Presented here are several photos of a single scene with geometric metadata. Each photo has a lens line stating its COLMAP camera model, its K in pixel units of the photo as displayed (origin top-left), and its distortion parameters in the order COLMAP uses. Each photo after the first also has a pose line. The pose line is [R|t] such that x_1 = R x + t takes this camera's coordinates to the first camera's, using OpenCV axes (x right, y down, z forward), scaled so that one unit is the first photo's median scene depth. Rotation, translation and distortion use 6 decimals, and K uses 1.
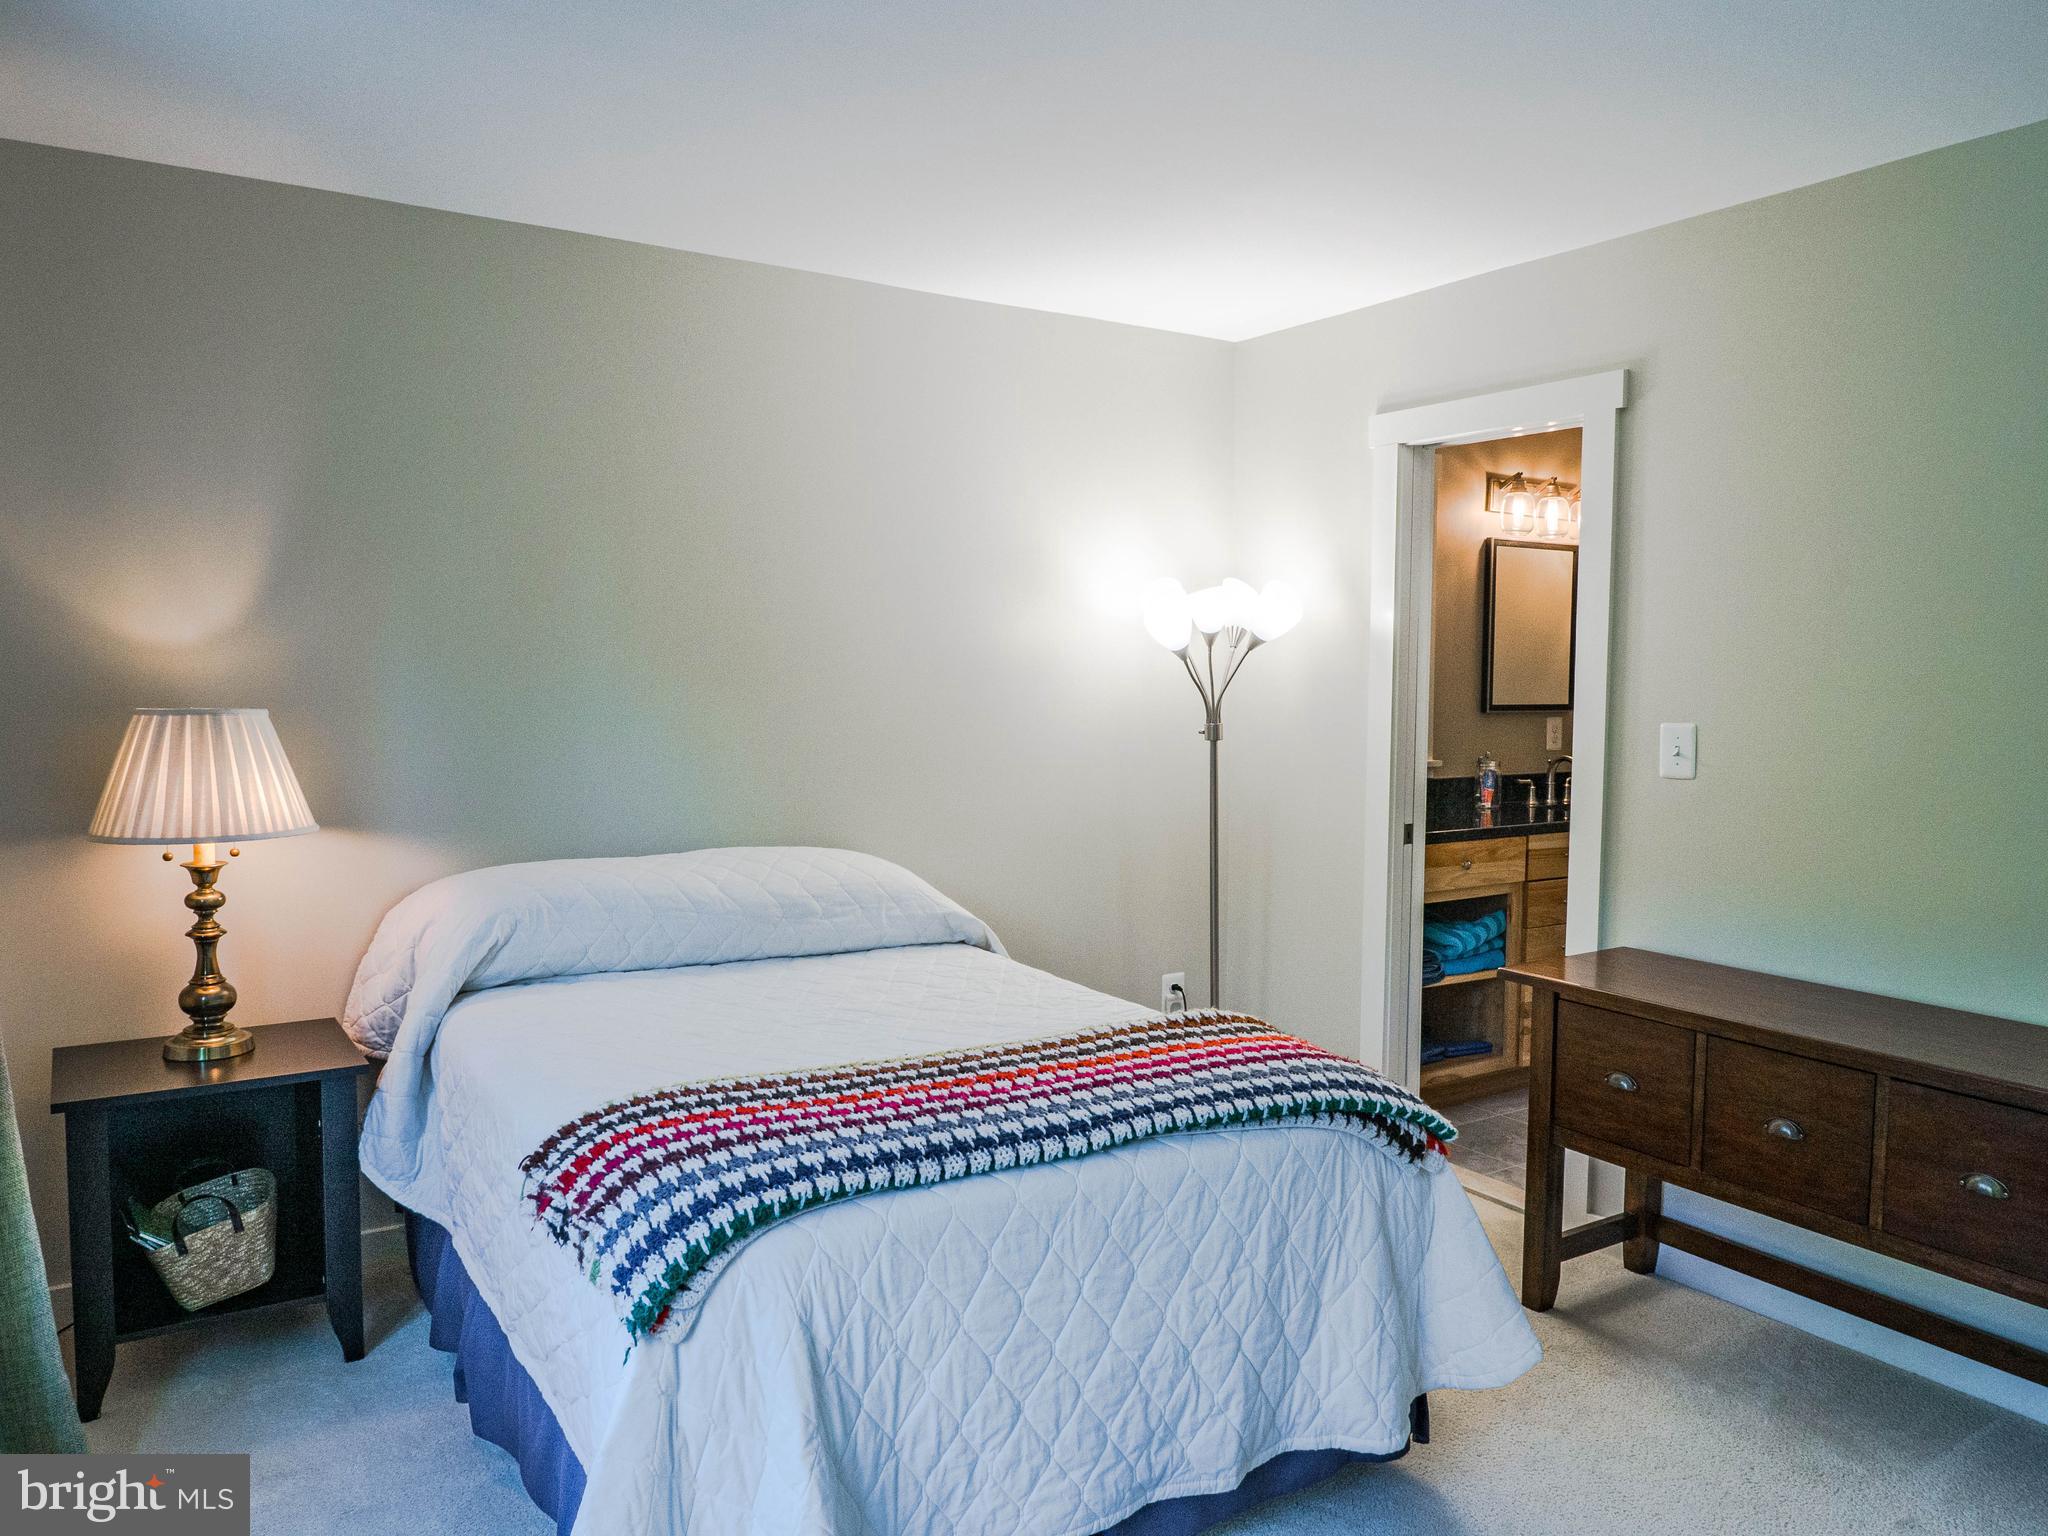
lens RADIAL K [[1443.1, 0, 1025.4], [0, 1443.1, 765.8], [0, 0, 1]] dist [-0.021839, -0.001983]
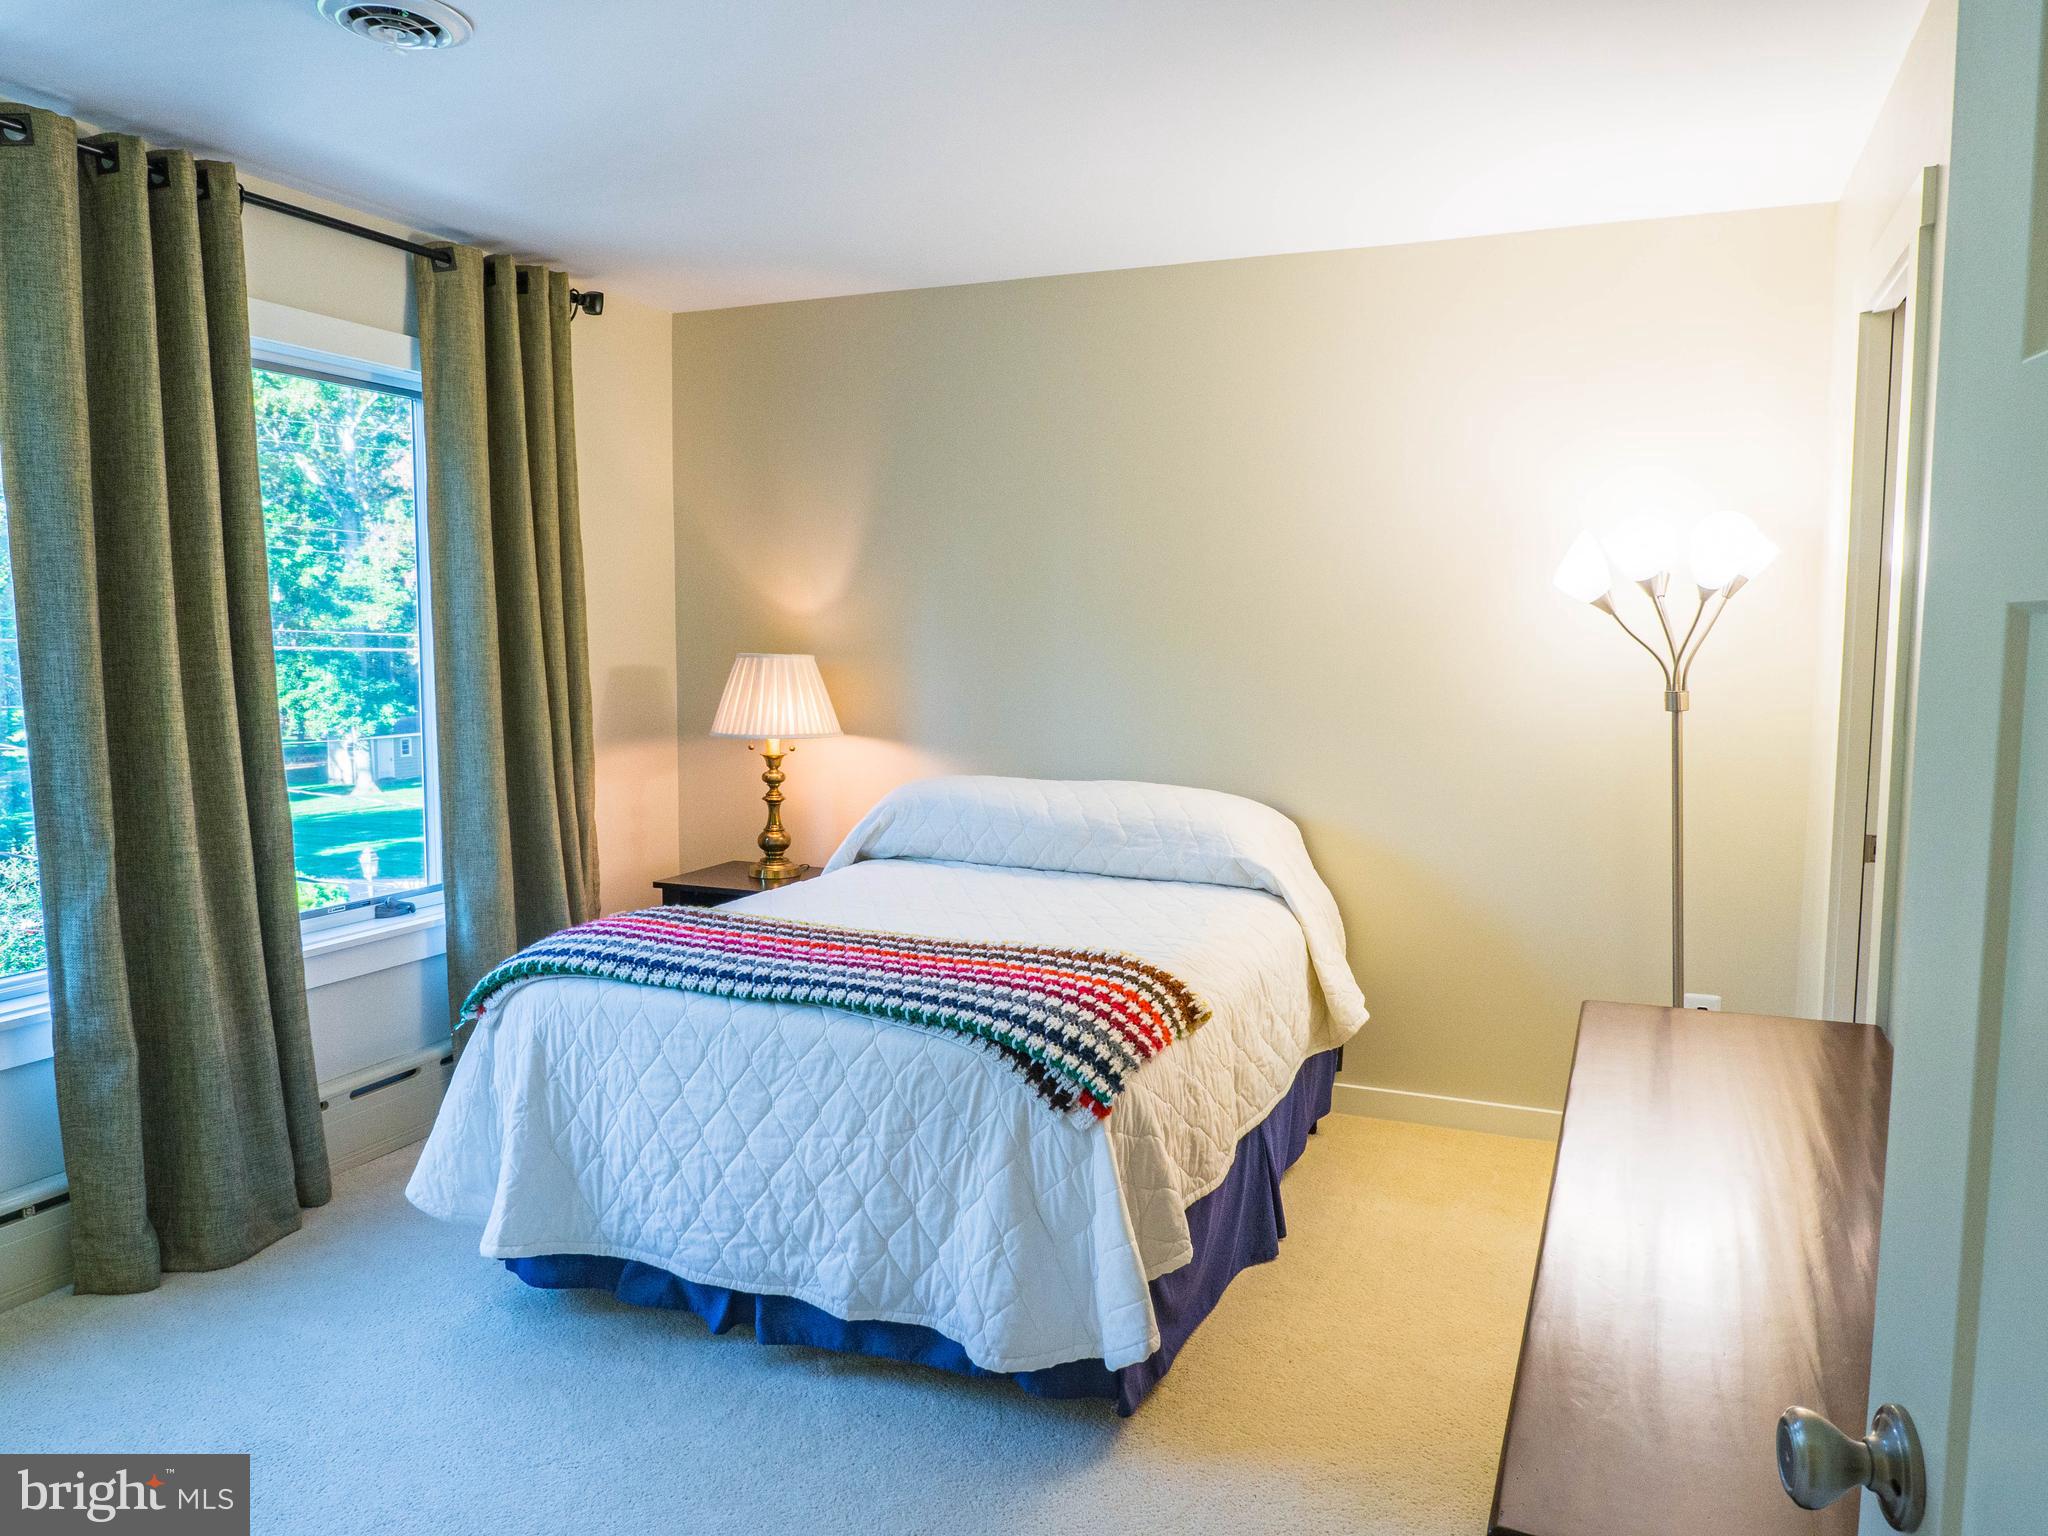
lens RADIAL K [[1443.1, 0, 1024.1], [0, 1443.1, 774.9], [0, 0, 1]] dist [-0.021839, -0.001983]
pose [[0.572976, 0.076741, -0.815971, 1.116693], [-0.054517, 0.996970, 0.055482, -0.012927], [0.817757, 0.012695, 0.575424, 0.421513]]
